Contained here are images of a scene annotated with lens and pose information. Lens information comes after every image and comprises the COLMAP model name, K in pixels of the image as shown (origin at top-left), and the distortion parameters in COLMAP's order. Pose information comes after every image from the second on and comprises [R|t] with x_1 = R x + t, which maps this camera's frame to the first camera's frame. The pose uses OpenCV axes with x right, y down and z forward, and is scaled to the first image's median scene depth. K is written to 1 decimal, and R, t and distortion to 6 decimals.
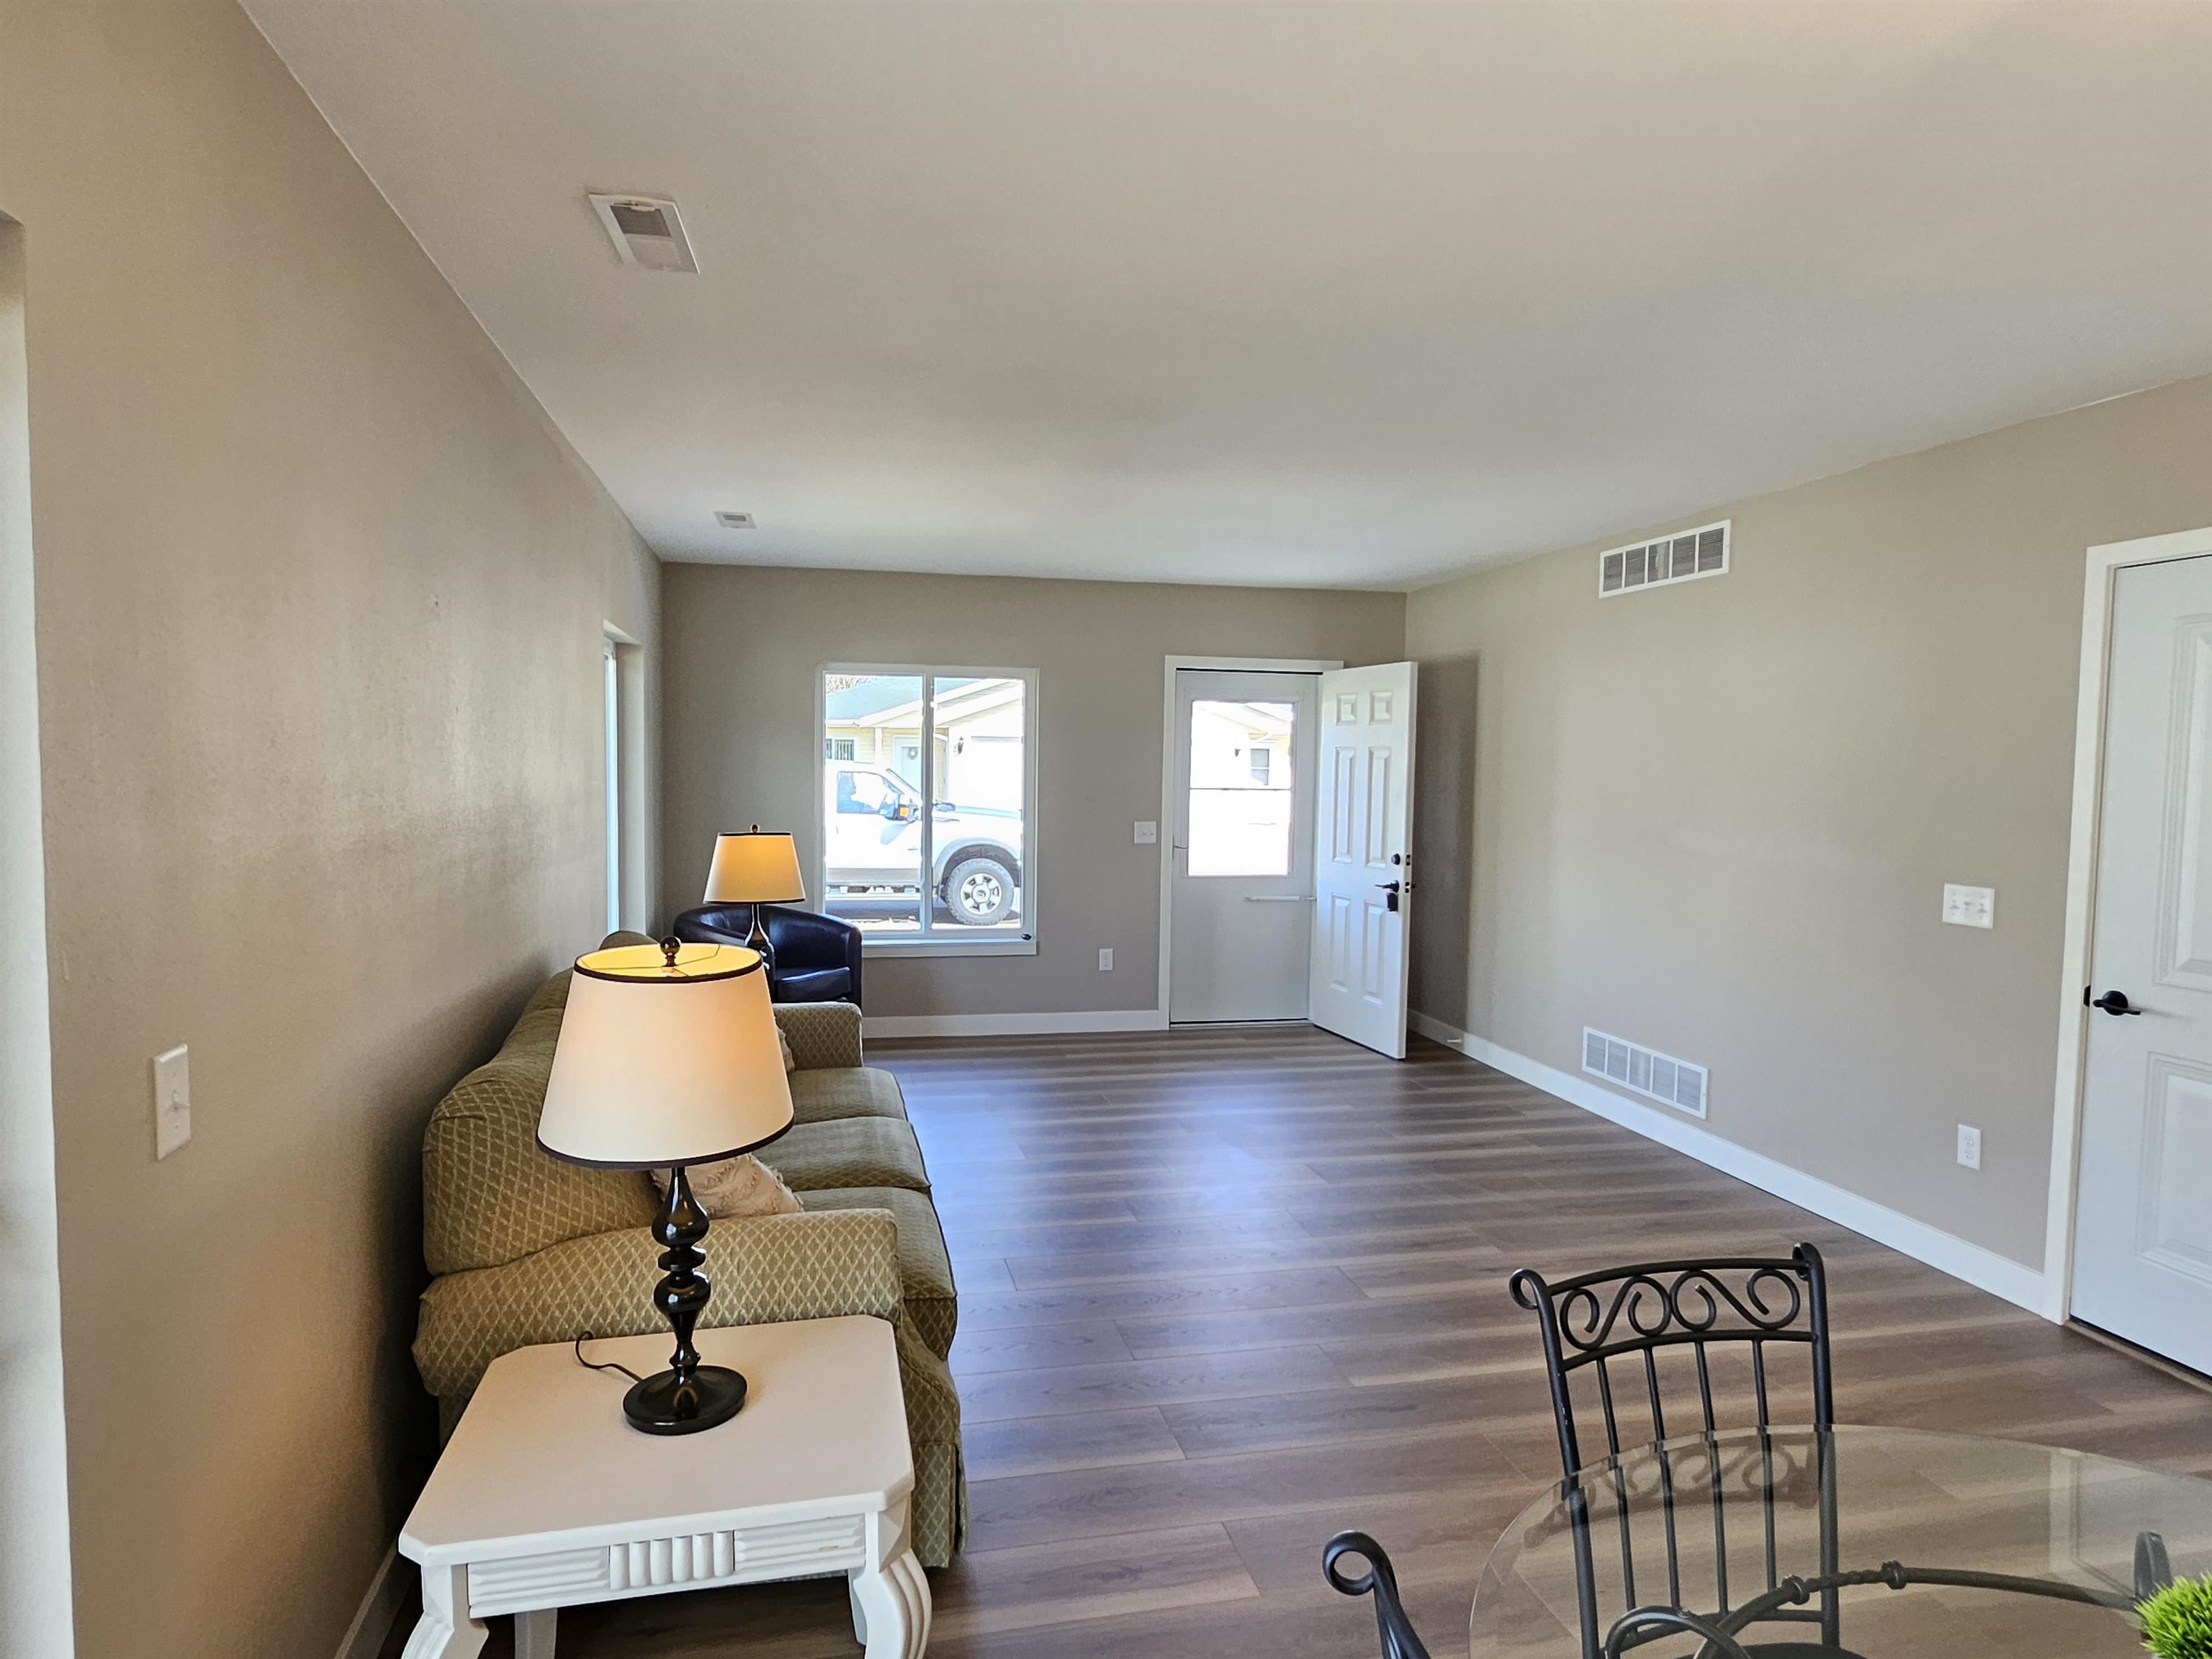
lens RADIAL K [[1306.0, 0, 1077.8], [0, 1306.0, 841.9], [0, 0, 1]] dist [0.000940, 0.001657]
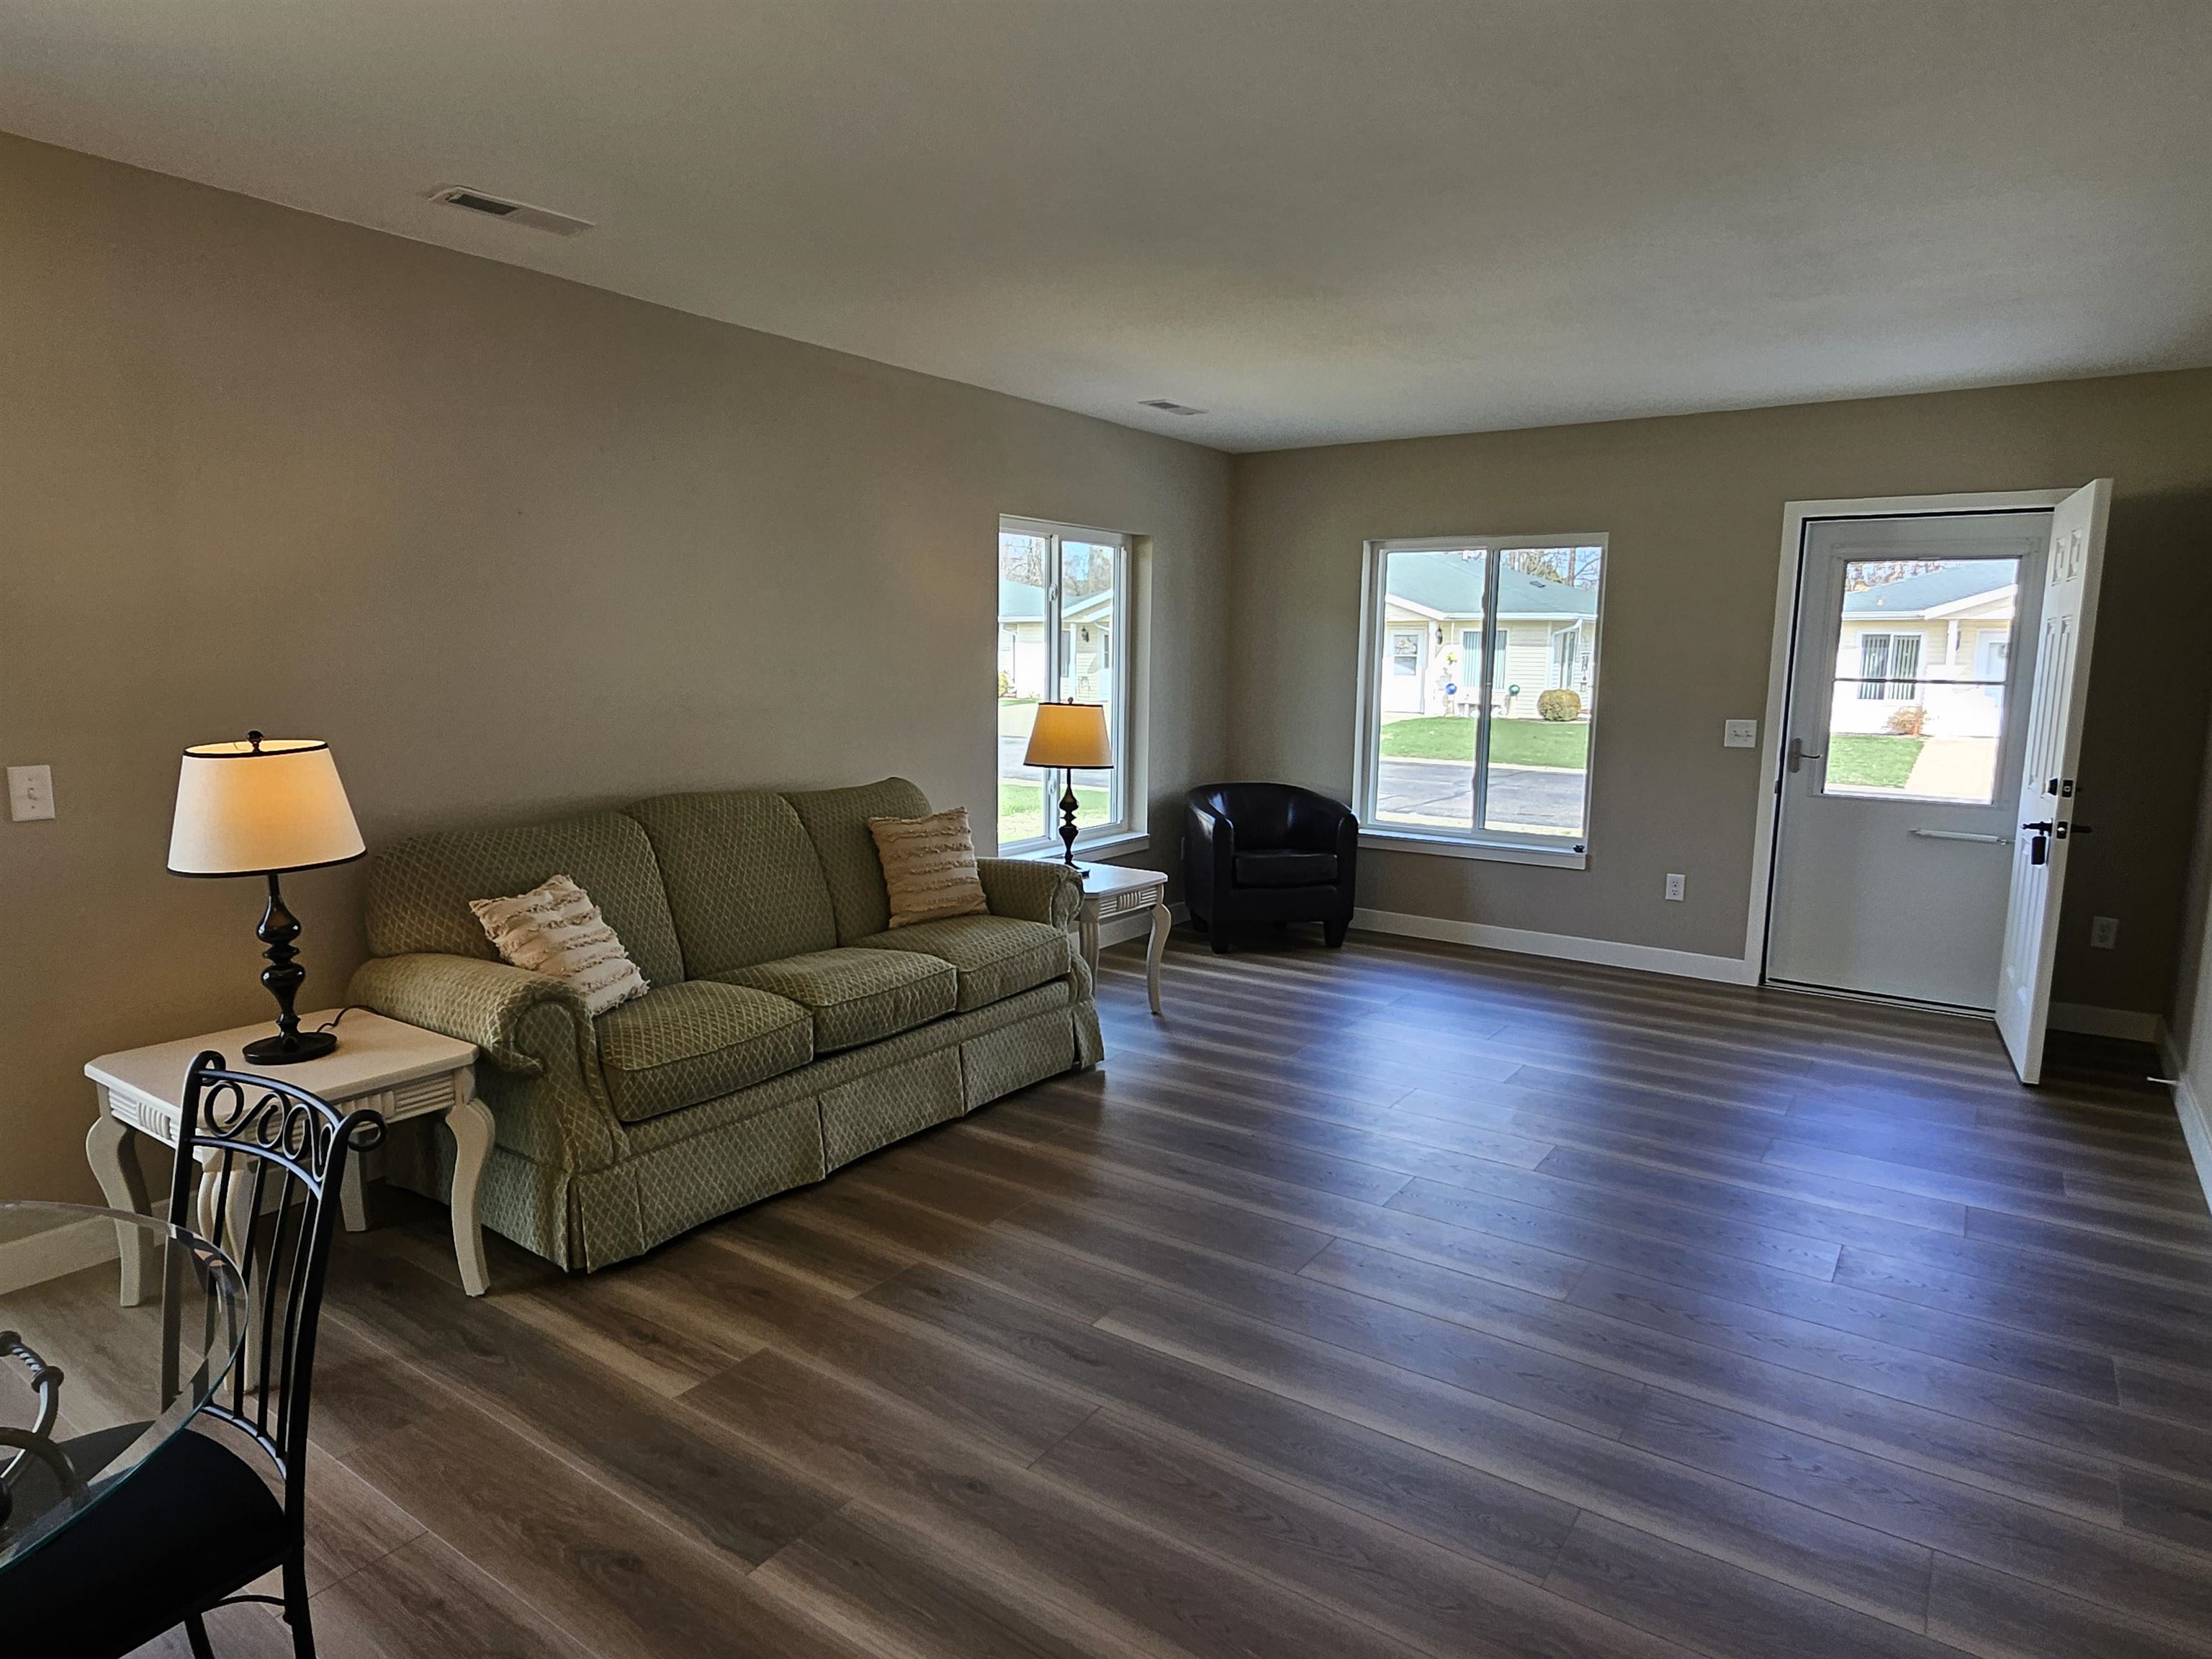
lens RADIAL K [[1295.5, 0, 1083.4], [0, 1295.5, 834.8], [0, 0, 1]] dist [0.000538, 0.002114]
pose [[0.674884, 0.100073, -0.731107, 0.370316], [-0.049907, 0.994683, 0.090082, 0.003018], [0.736234, -0.024308, 0.676290, 0.185382]]
